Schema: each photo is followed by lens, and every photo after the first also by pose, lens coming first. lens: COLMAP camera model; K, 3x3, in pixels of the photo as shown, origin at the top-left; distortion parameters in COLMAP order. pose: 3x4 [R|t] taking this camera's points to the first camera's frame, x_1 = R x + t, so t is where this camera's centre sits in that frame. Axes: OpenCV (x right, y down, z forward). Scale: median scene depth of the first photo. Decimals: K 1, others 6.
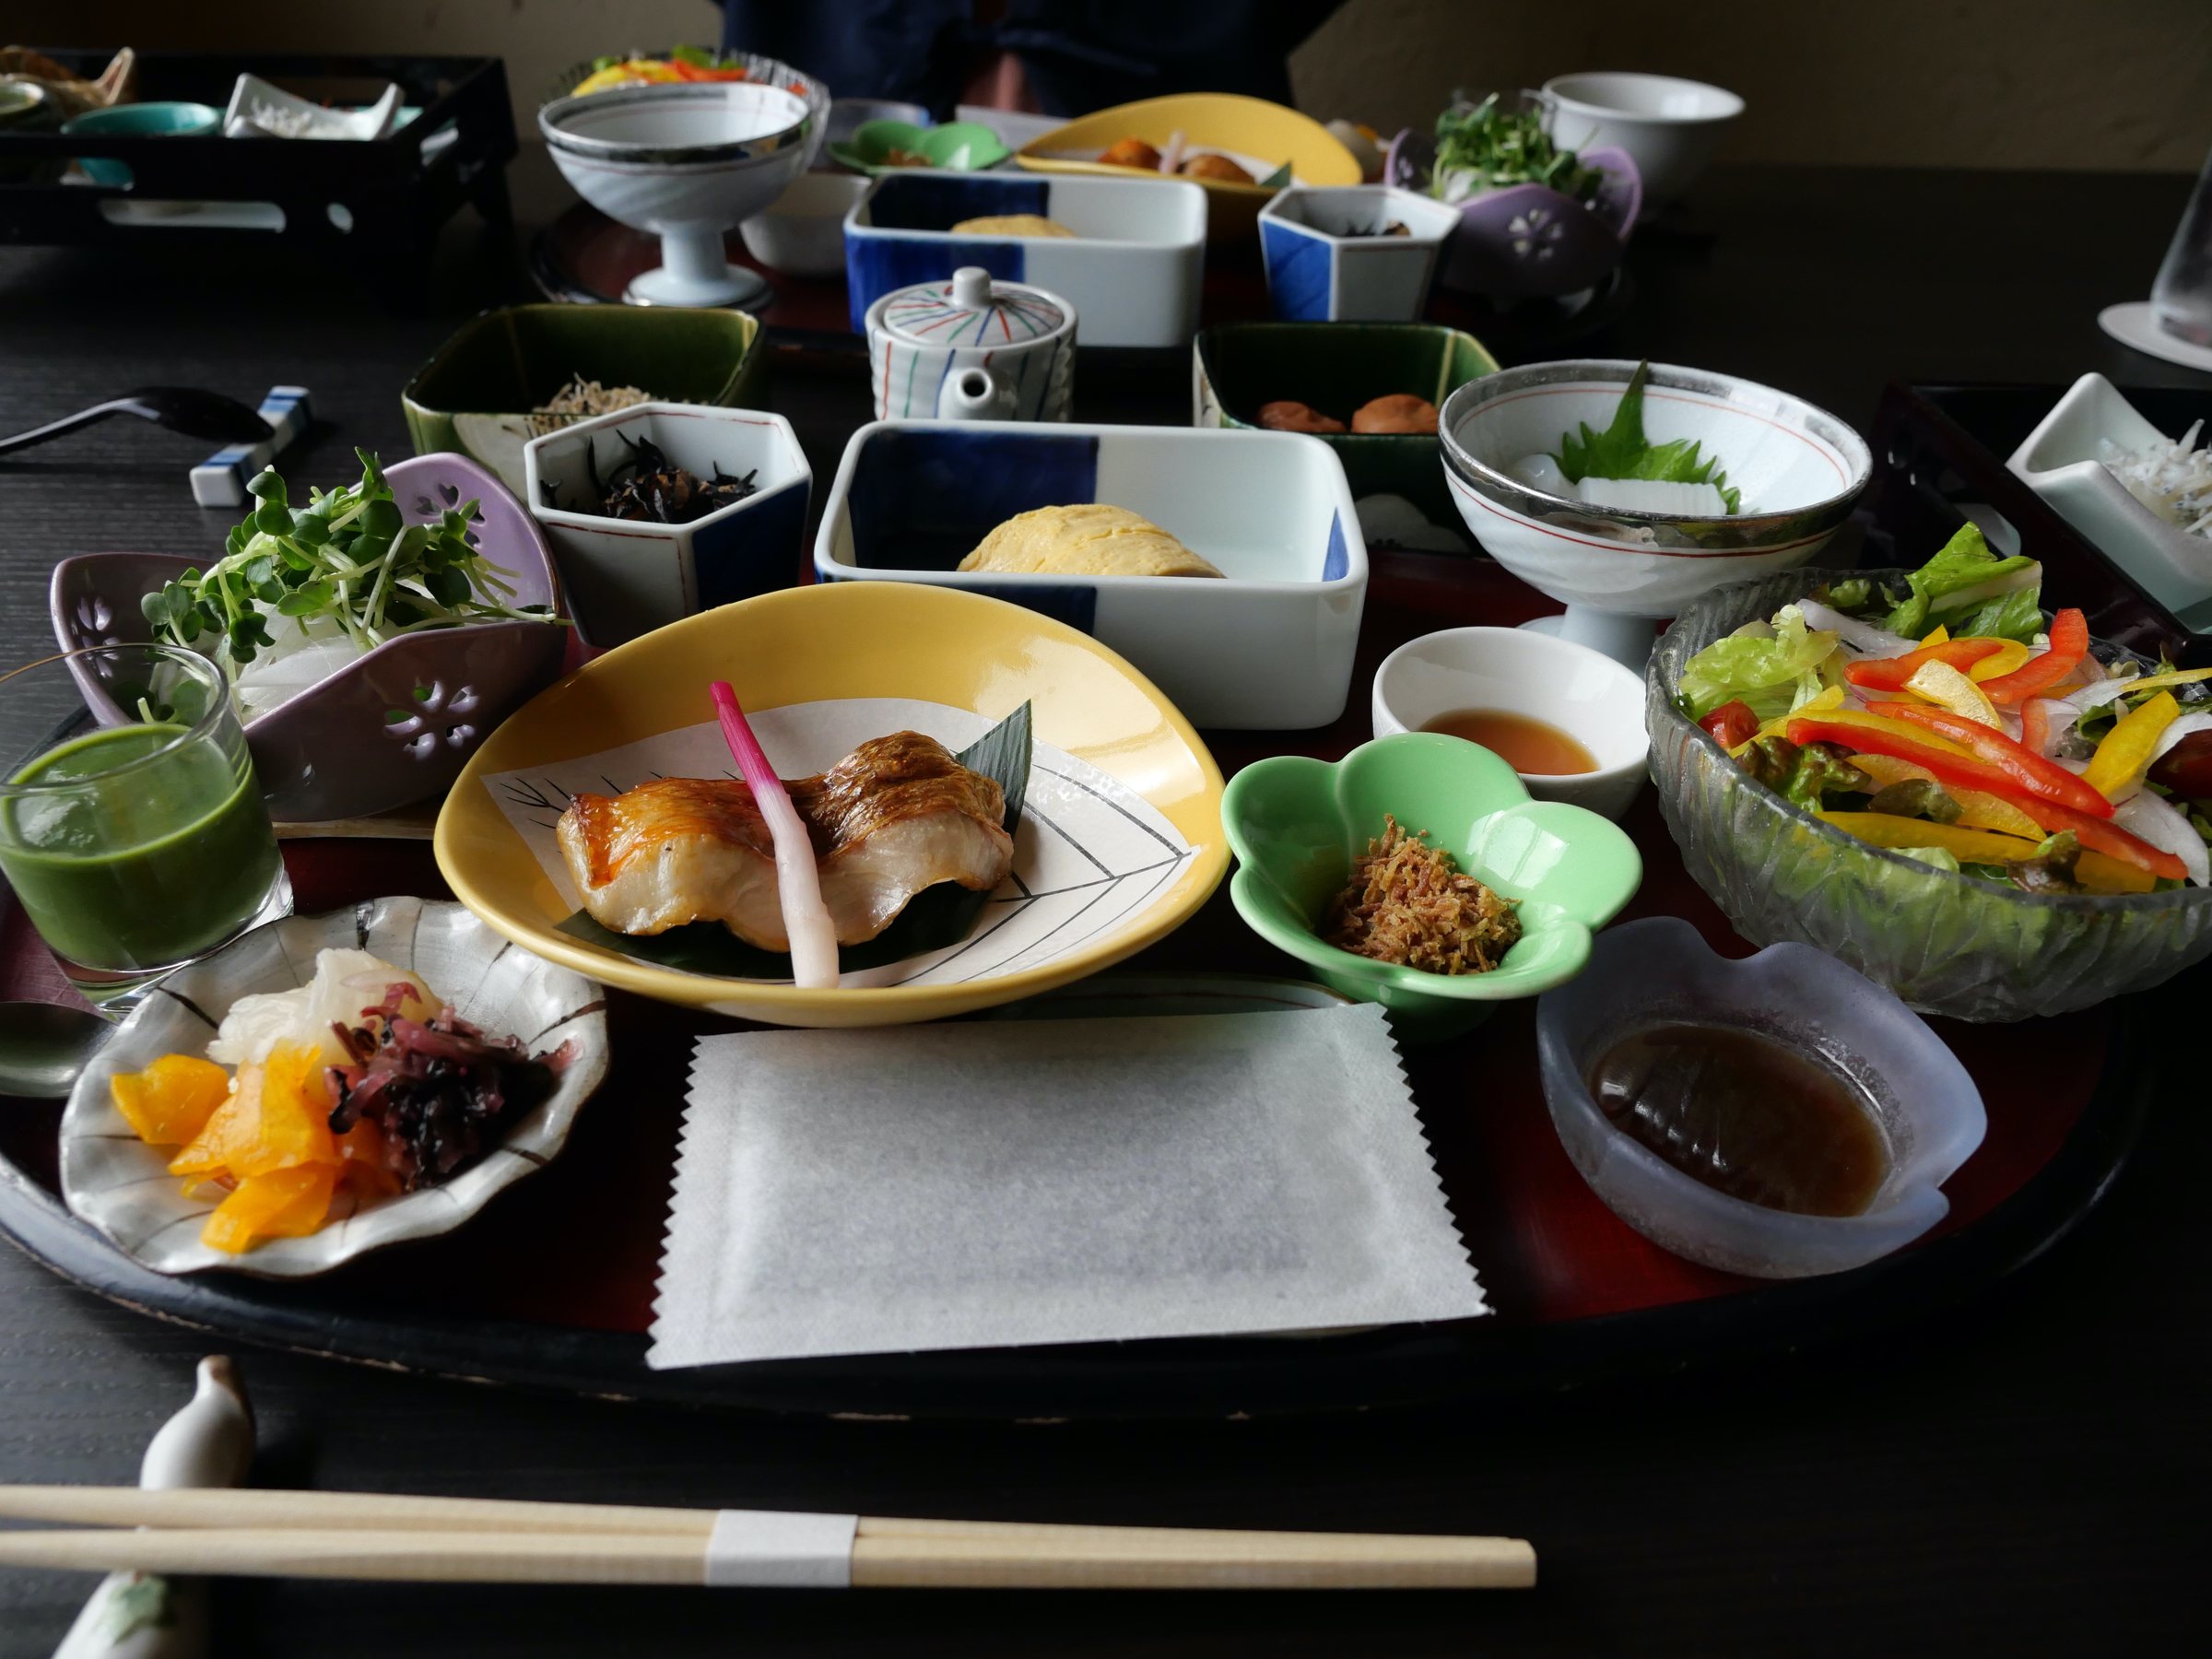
lens RADIAL K [[1585.9, 0, 1111.5], [0, 1585.9, 834.5], [0, 0, 1]] dist [-0.039224, 0.008704]
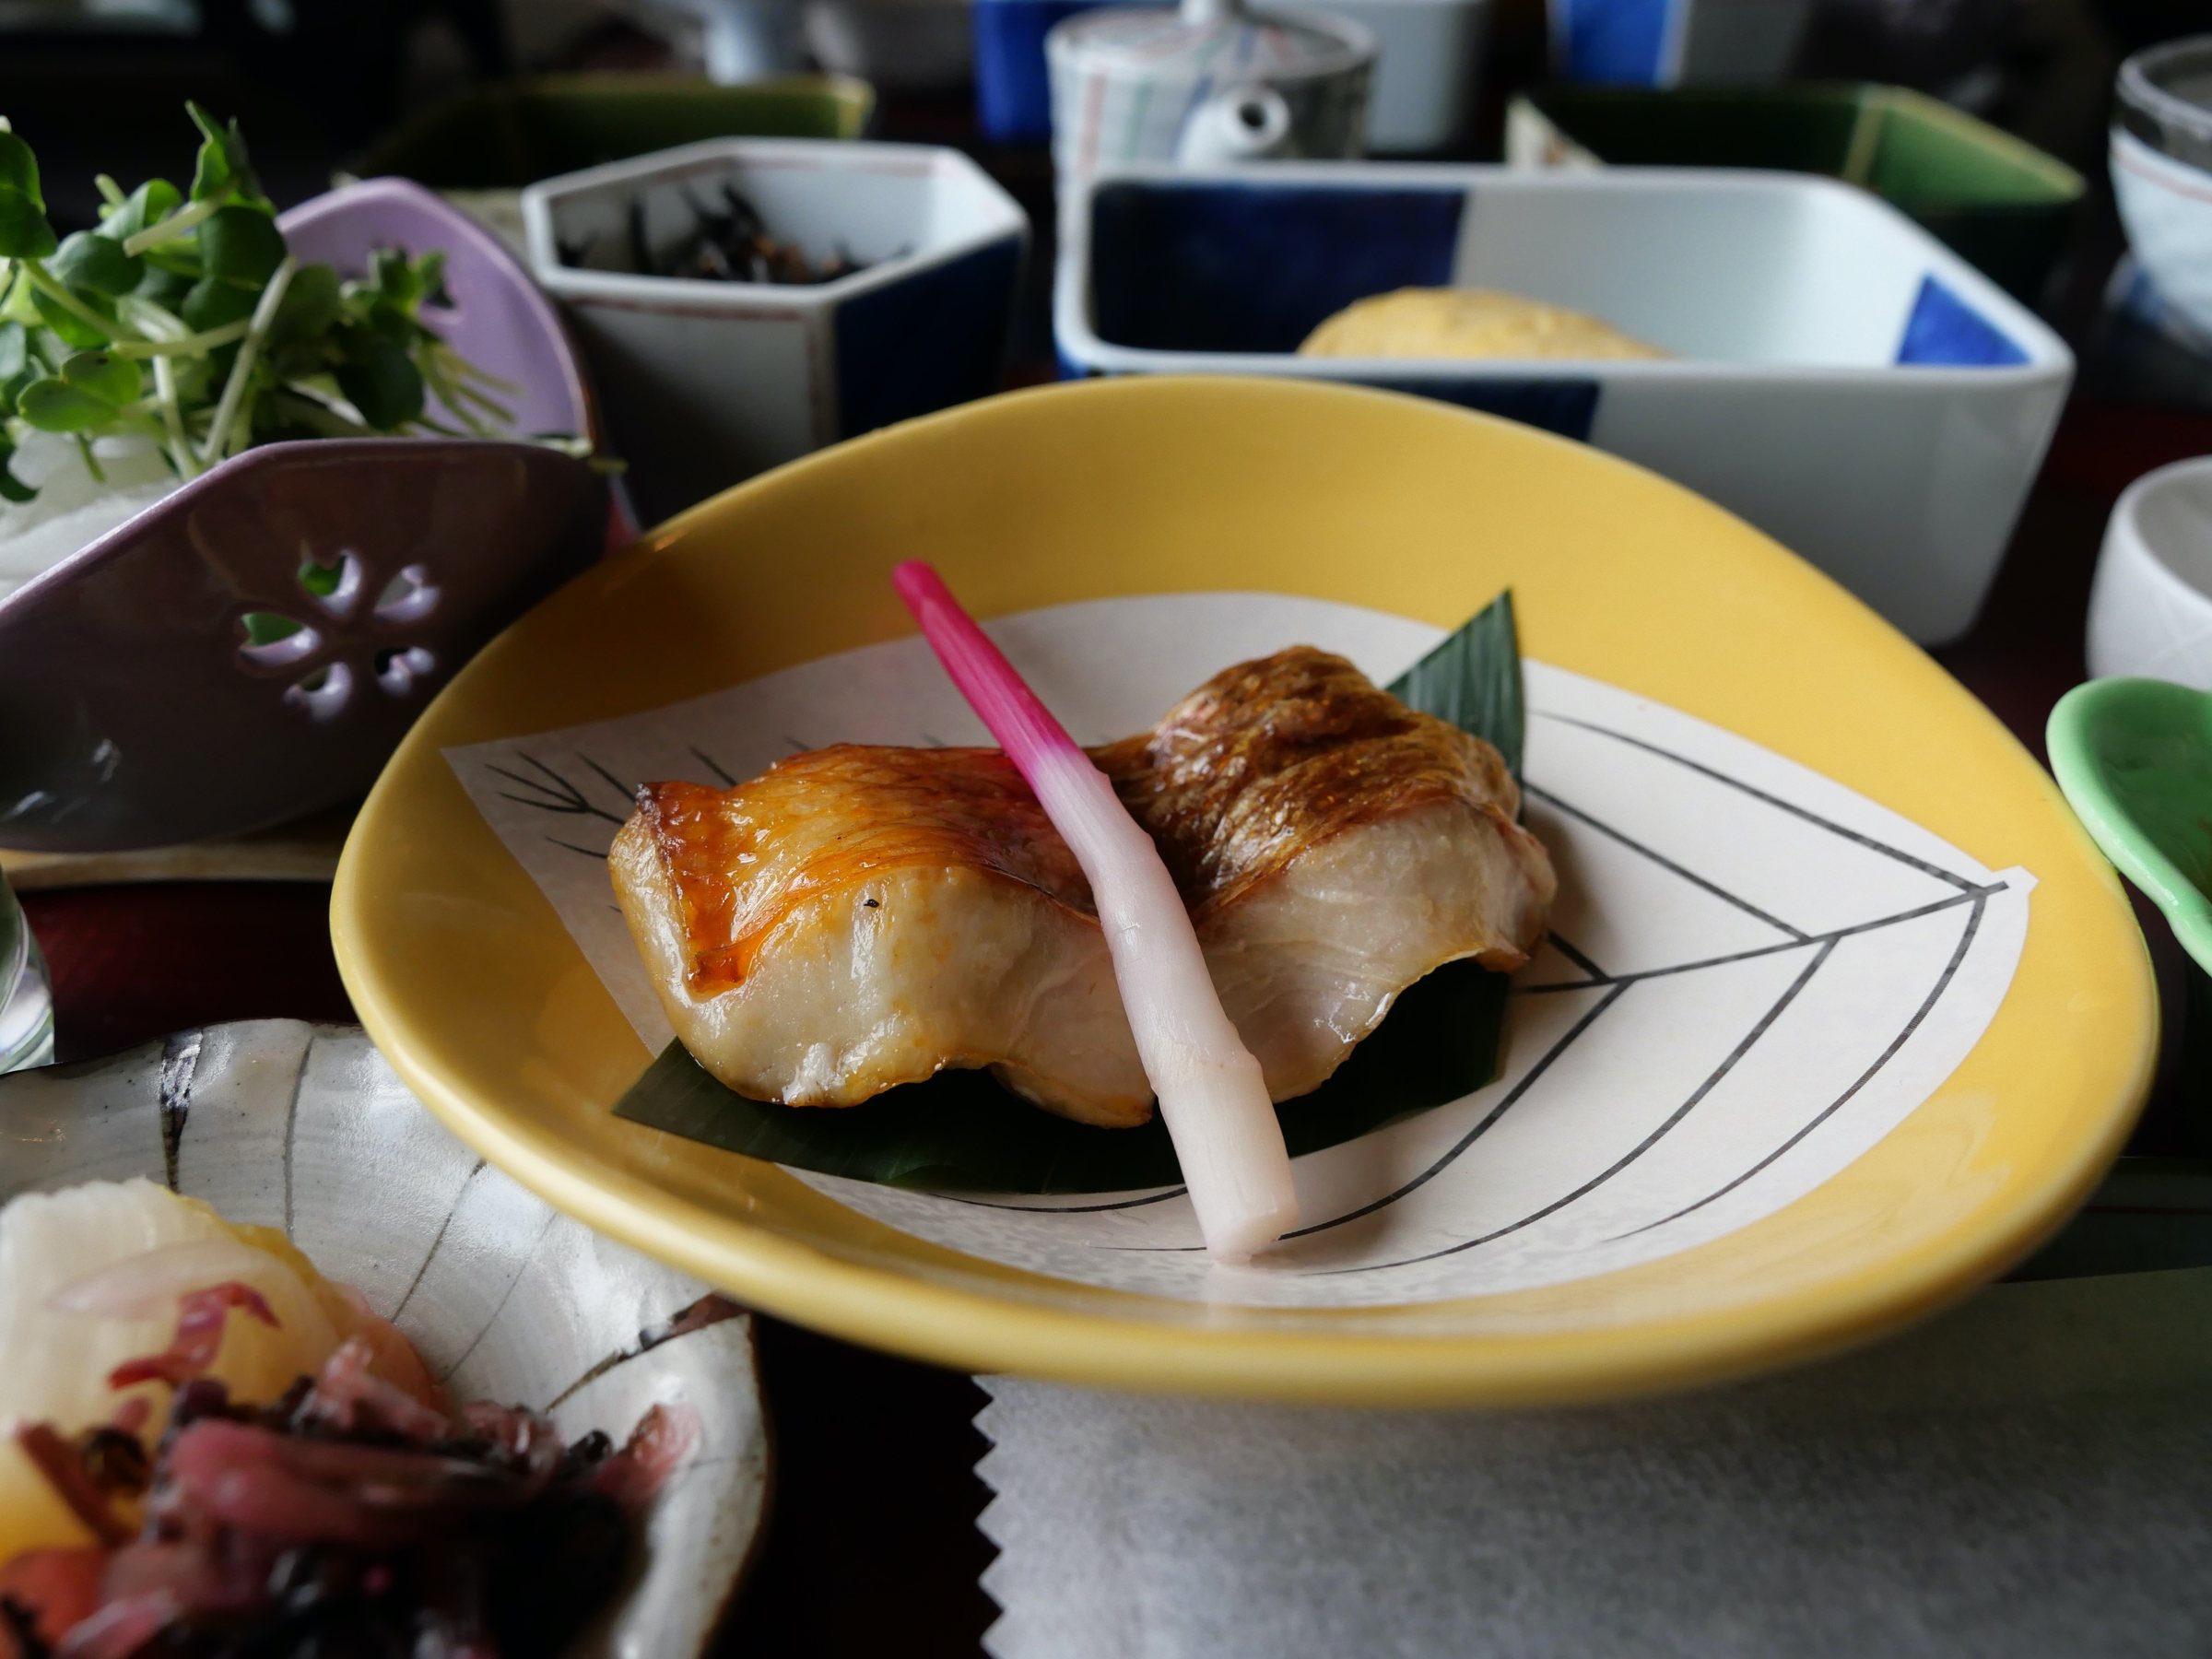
lens RADIAL K [[1585.9, 0, 1099.0], [0, 1585.9, 829.1], [0, 0, 1]] dist [-0.039224, 0.008704]
pose [[0.999659, -0.020786, -0.015782, -0.200208], [0.020756, 0.999782, -0.002068, -0.008508], [0.015821, 0.001740, 0.999873, 0.540036]]
